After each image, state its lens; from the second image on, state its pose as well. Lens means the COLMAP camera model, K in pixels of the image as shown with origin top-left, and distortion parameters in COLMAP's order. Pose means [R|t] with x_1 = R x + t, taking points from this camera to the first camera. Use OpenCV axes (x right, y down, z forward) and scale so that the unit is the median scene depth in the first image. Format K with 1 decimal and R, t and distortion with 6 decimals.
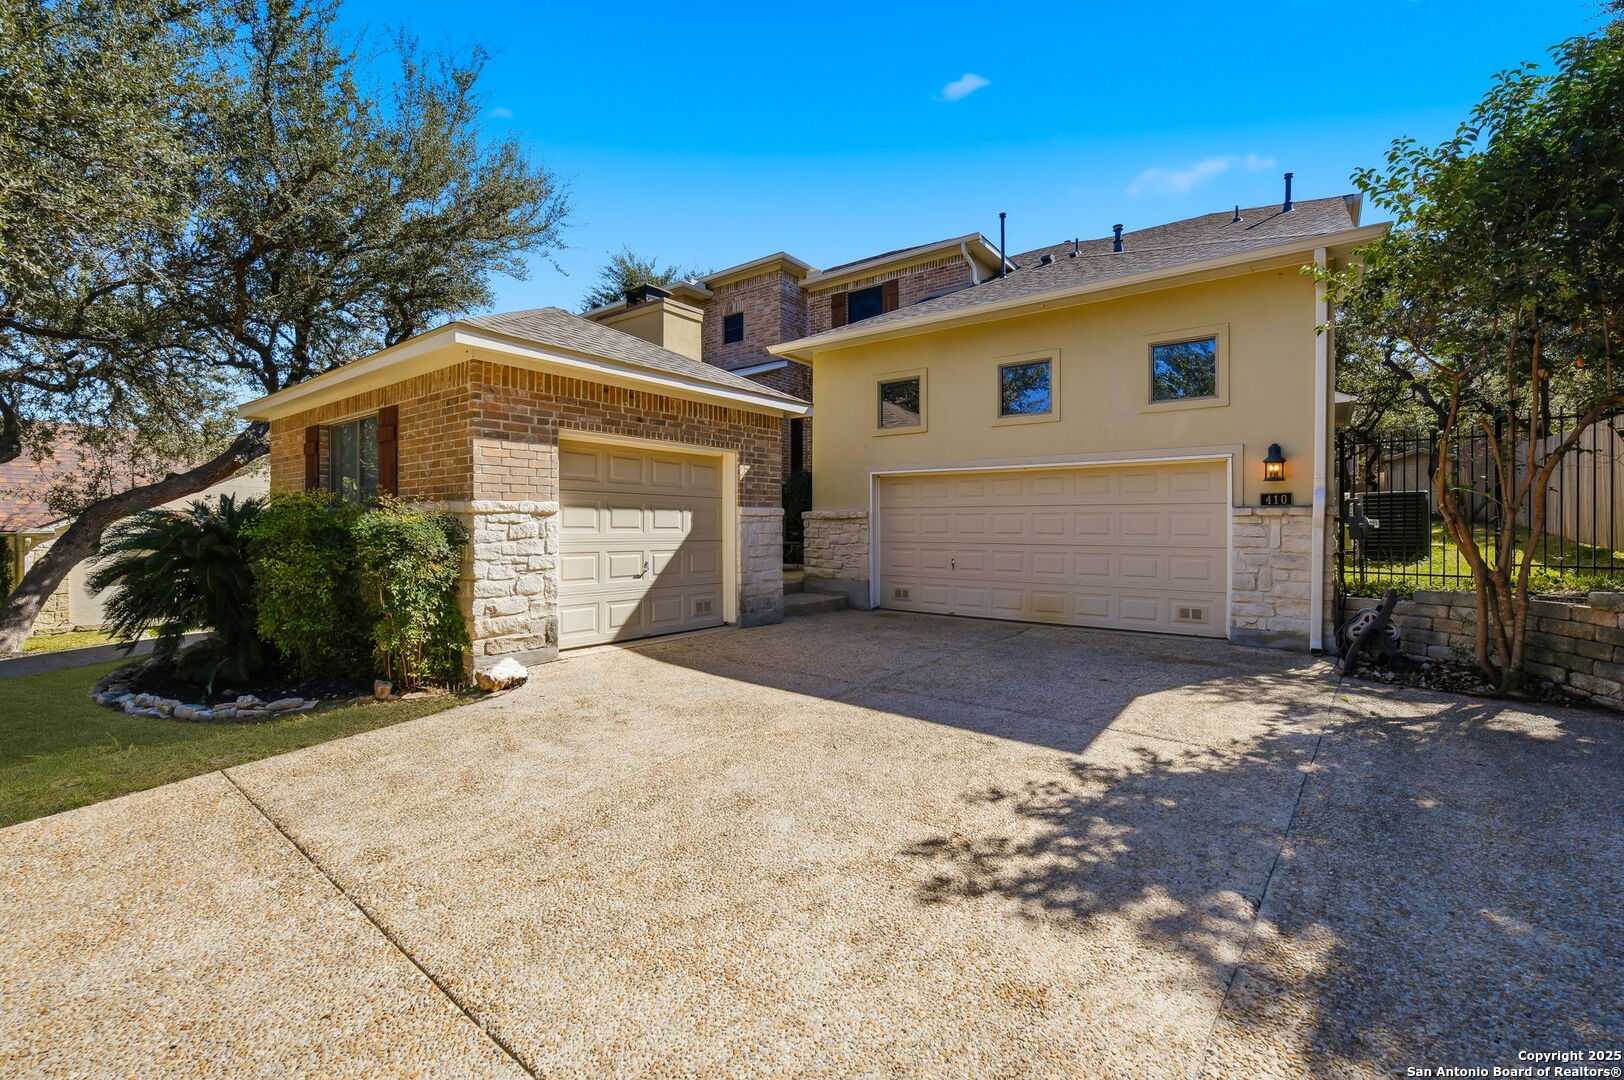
lens RADIAL K [[656.7, 0, 803.6], [0, 656.7, 522.3], [0, 0, 1]] dist [-0.023603, 0.002595]
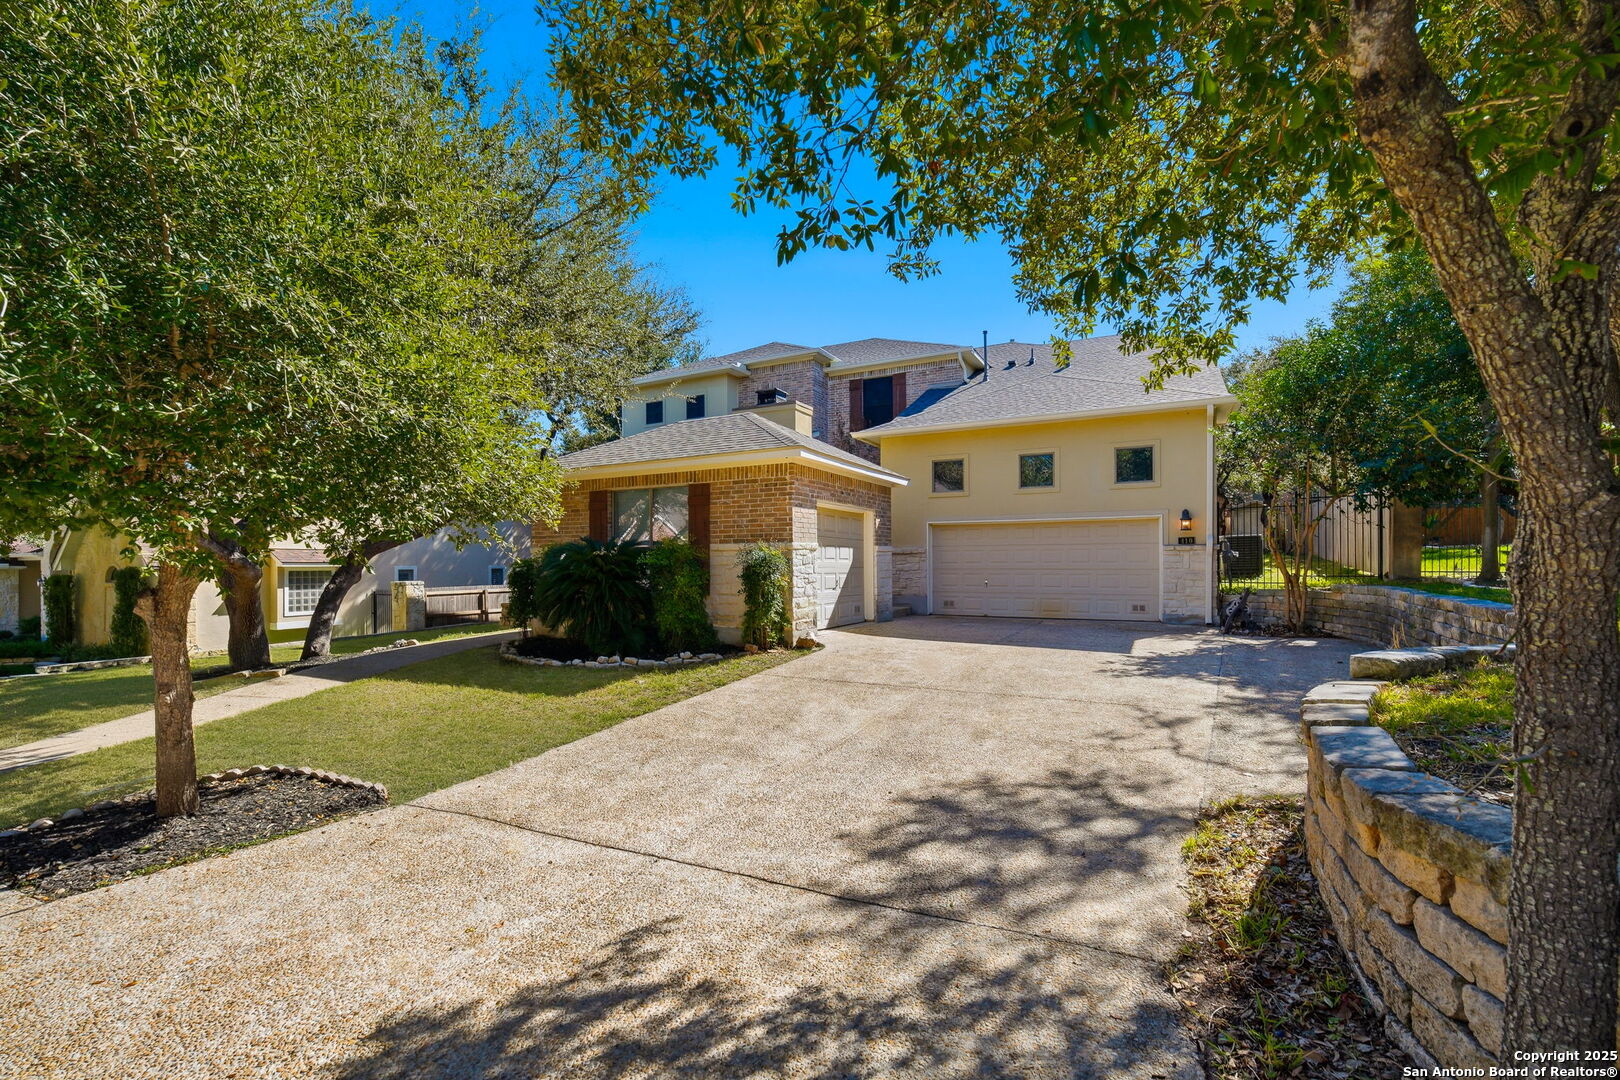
lens RADIAL K [[655.1, 0, 806.5], [0, 655.1, 556.9], [0, 0, 1]] dist [-0.023603, 0.002595]
pose [[0.987240, -0.004375, 0.159176, -0.584076], [0.005270, 0.999973, -0.005198, 0.012587], [-0.159149, 0.005970, 0.987237, -0.591396]]
